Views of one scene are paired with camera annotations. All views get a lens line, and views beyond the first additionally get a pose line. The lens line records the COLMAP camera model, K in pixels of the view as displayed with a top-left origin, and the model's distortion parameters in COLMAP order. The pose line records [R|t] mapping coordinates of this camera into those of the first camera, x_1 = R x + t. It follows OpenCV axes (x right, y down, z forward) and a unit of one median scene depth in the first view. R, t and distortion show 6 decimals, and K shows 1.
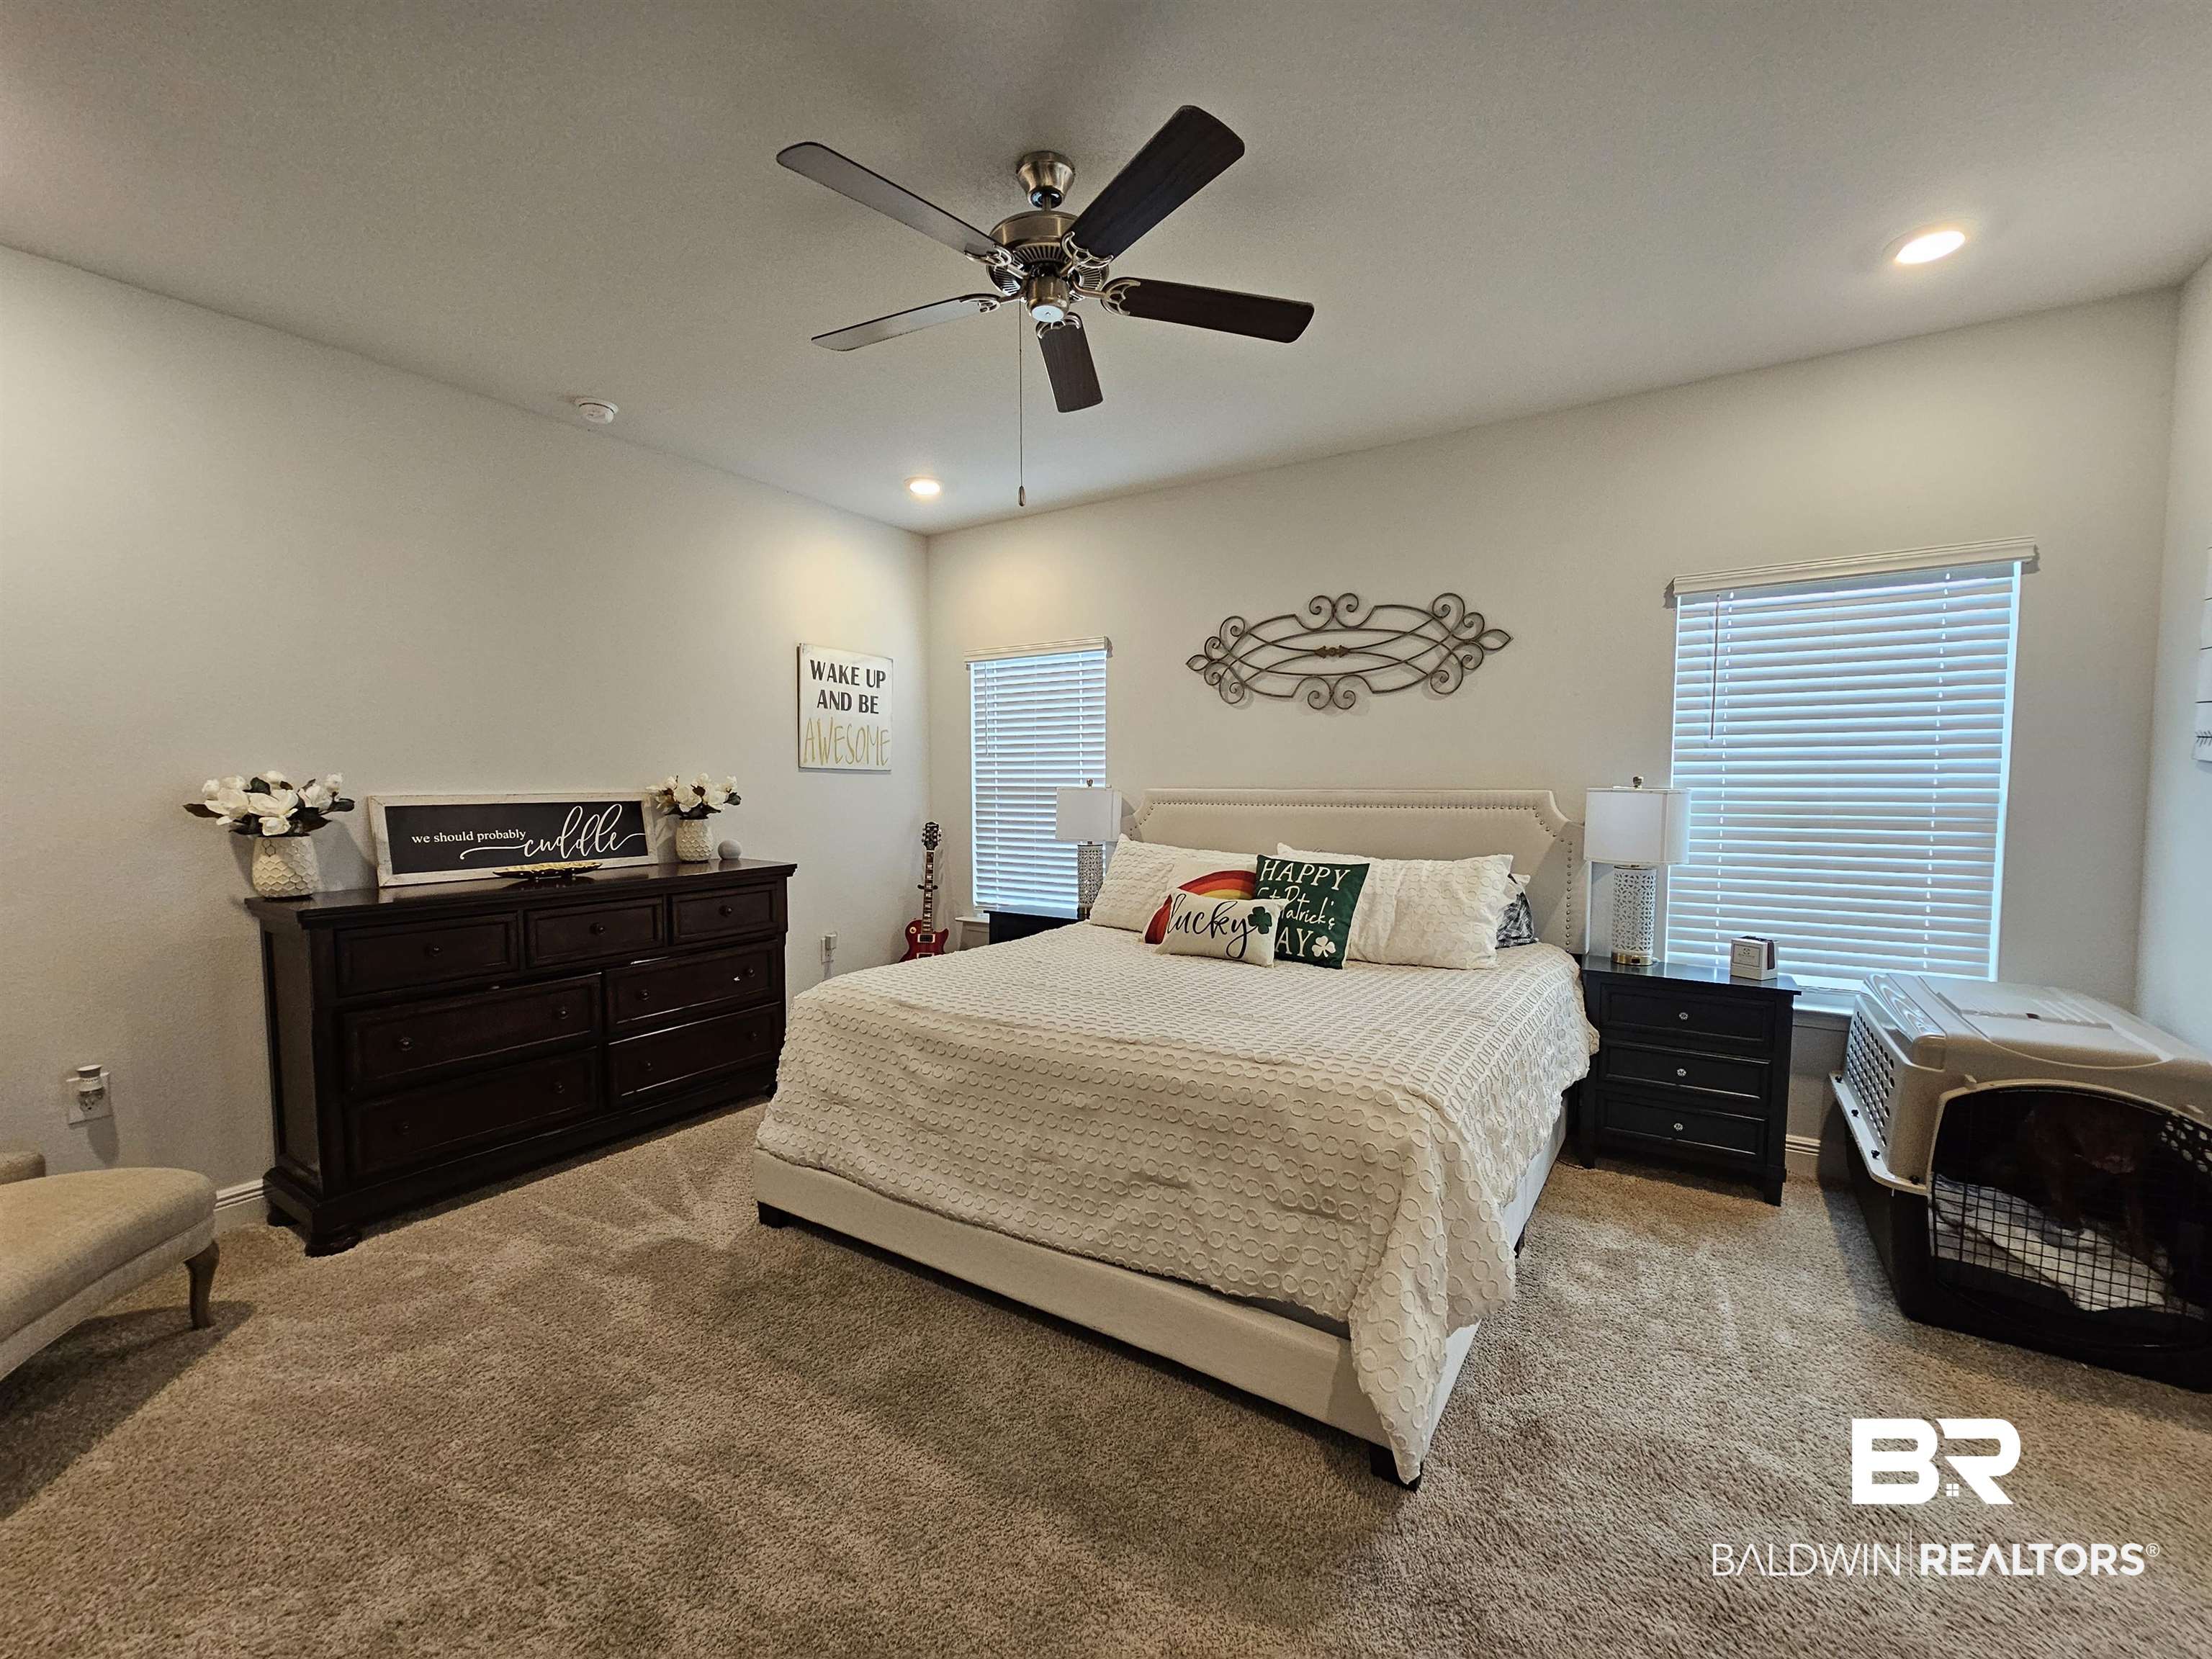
lens RADIAL K [[899.6, 0, 1123.9], [0, 899.6, 828.9], [0, 0, 1]] dist [-0.003243, 0.002173]
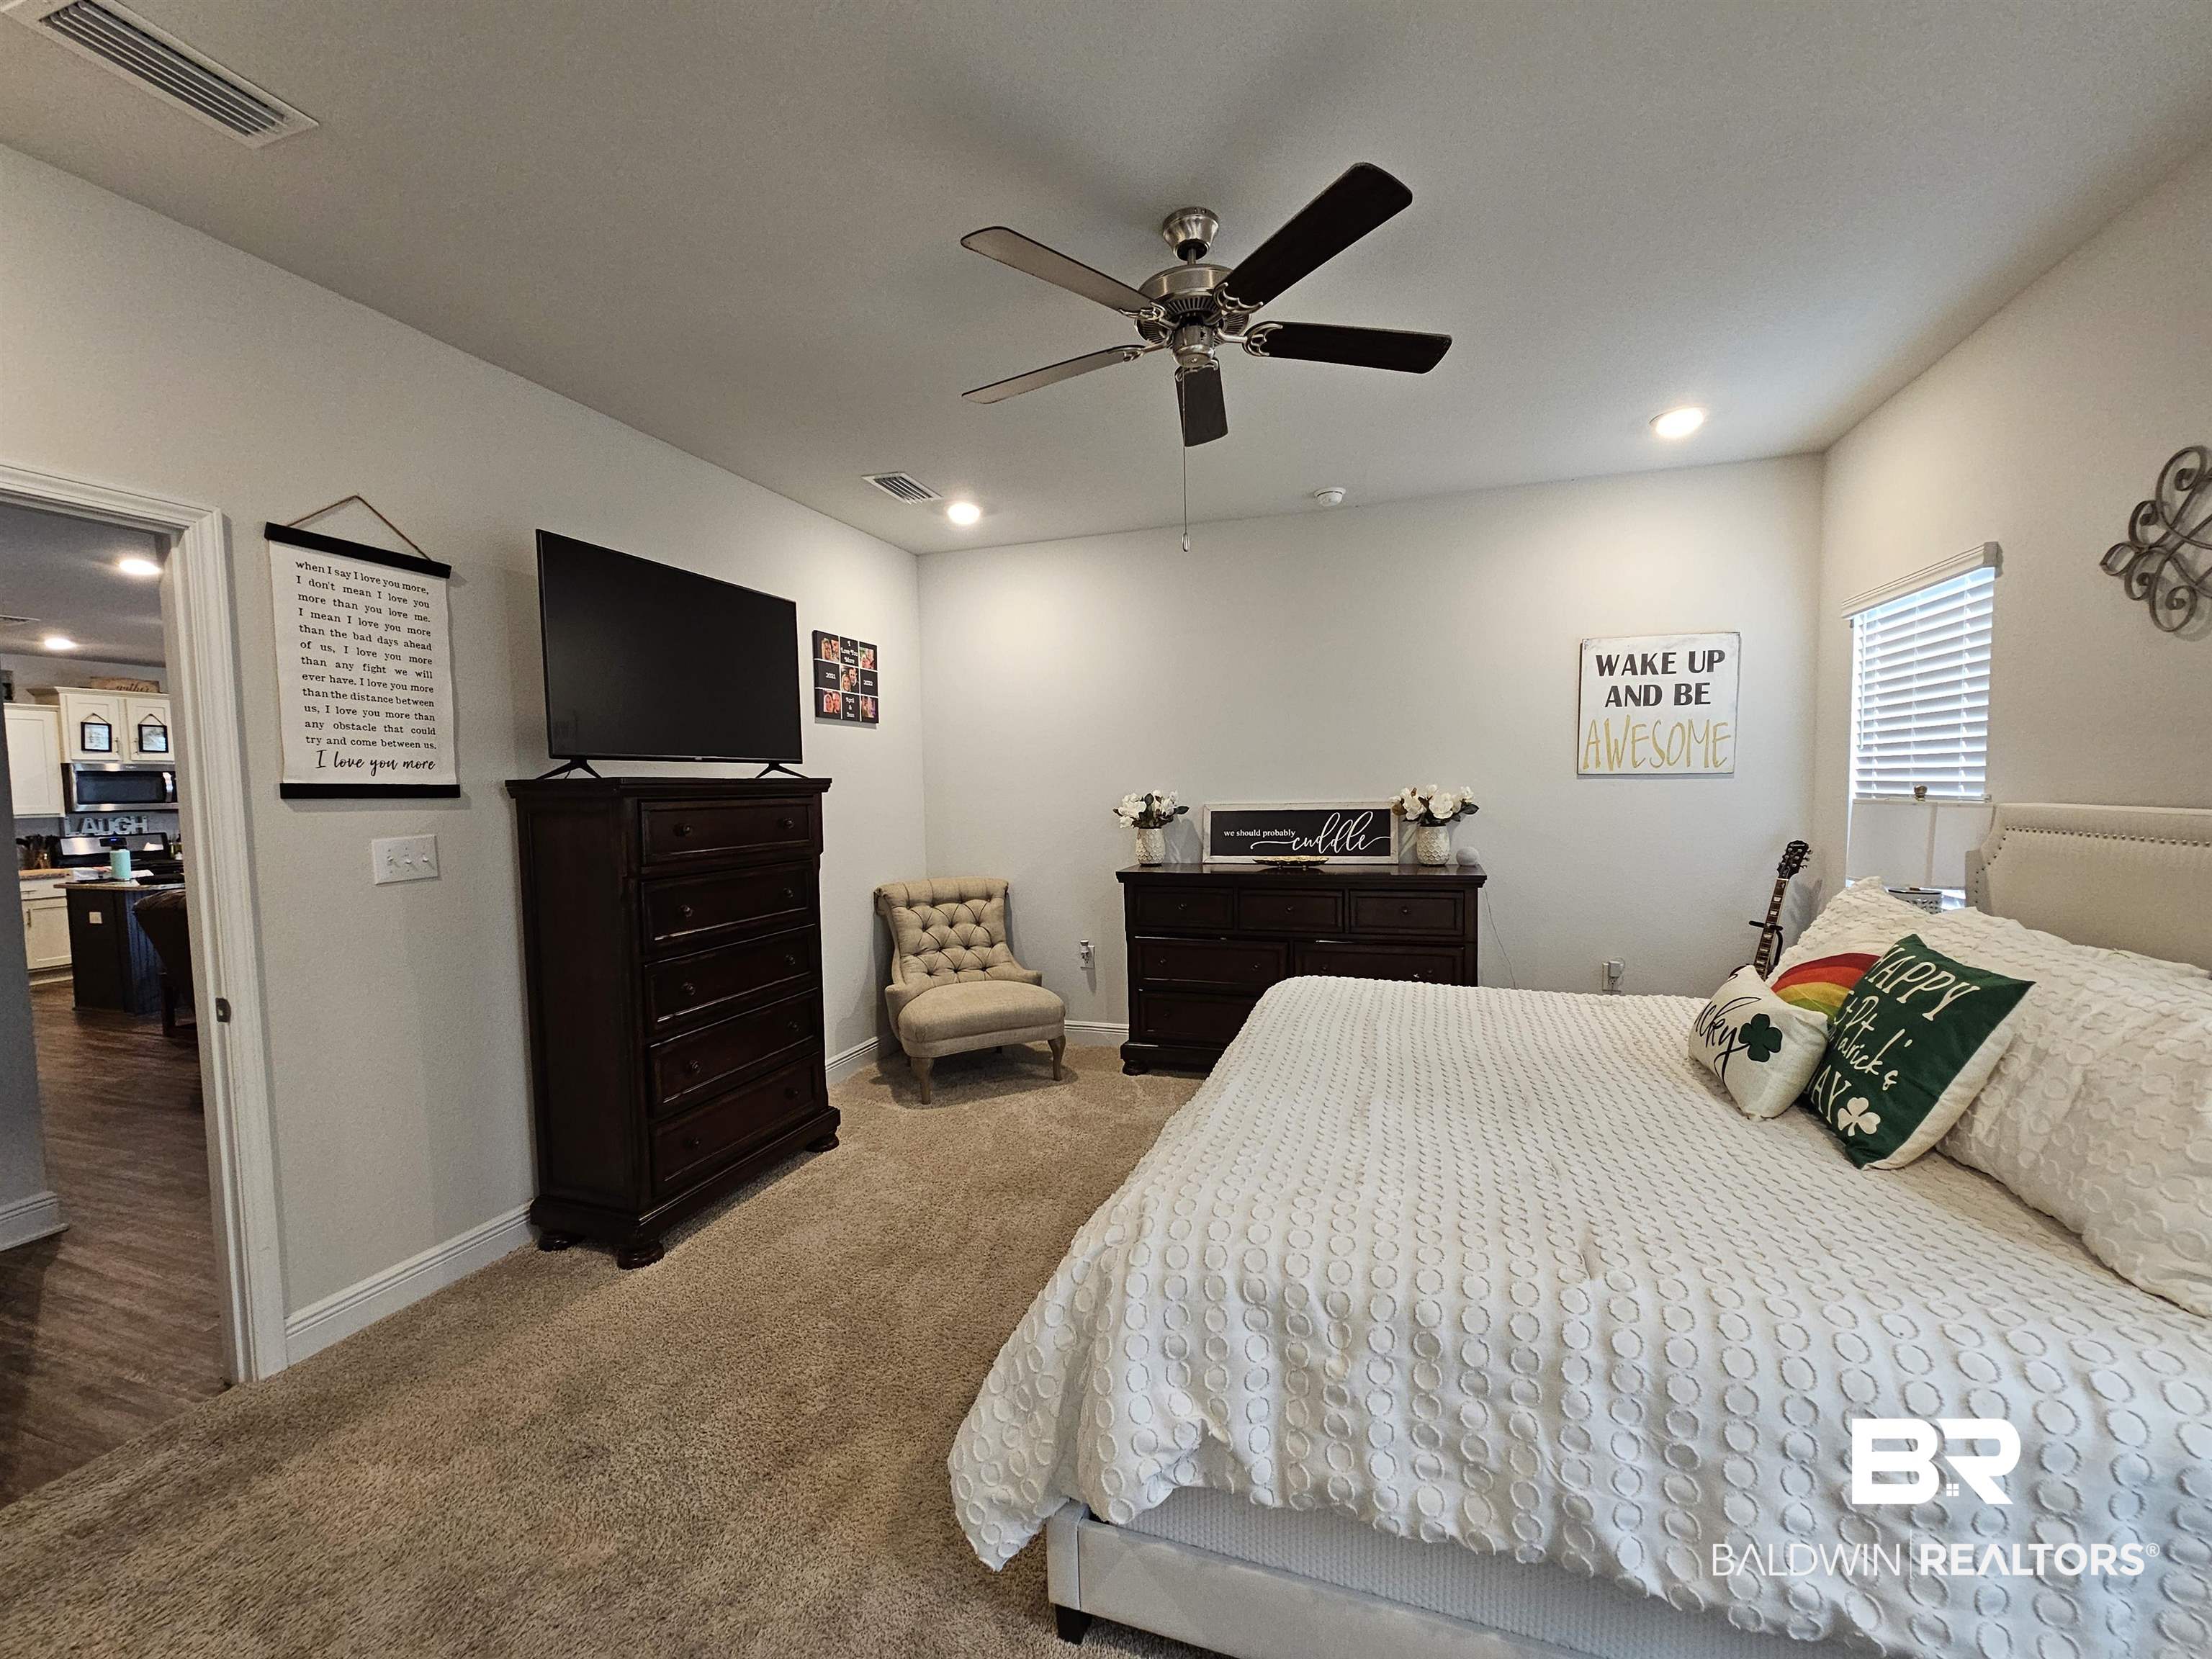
lens RADIAL K [[899.6, 0, 1107.4], [0, 899.6, 834.9], [0, 0, 1]] dist [-0.003243, 0.002173]
pose [[0.246858, 0.048030, -0.967861, 0.523637], [-0.031124, 0.998649, 0.041619, -0.036169], [0.968552, 0.019850, 0.248020, 0.373271]]
